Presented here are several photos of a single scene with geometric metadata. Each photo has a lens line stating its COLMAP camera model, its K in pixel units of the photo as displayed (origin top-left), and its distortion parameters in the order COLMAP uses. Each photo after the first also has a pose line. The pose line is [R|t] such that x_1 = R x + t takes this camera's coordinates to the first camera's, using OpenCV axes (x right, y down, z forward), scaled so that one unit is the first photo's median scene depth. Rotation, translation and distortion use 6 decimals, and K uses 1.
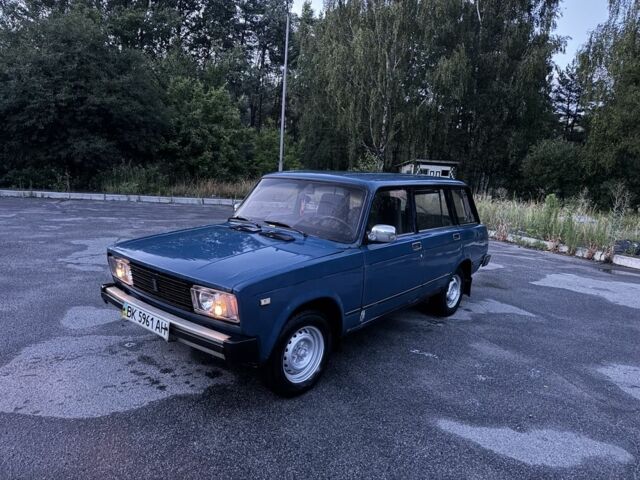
lens RADIAL K [[445.4, 0, 320.0], [0, 445.4, 240.0], [0, 0, 1]] dist [0.000931, 0.002104]
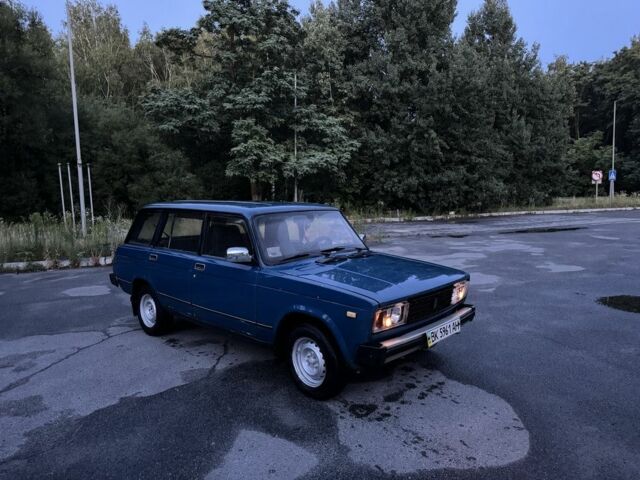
lens RADIAL K [[445.4, 0, 320.0], [0, 445.4, 240.0], [0, 0, 1]] dist [0.000931, 0.002104]
pose [[0.060878, -0.161243, 0.985035, -1.367469], [0.178125, 0.972780, 0.148228, -0.262005], [-0.982123, 0.166436, 0.087942, 1.041583]]
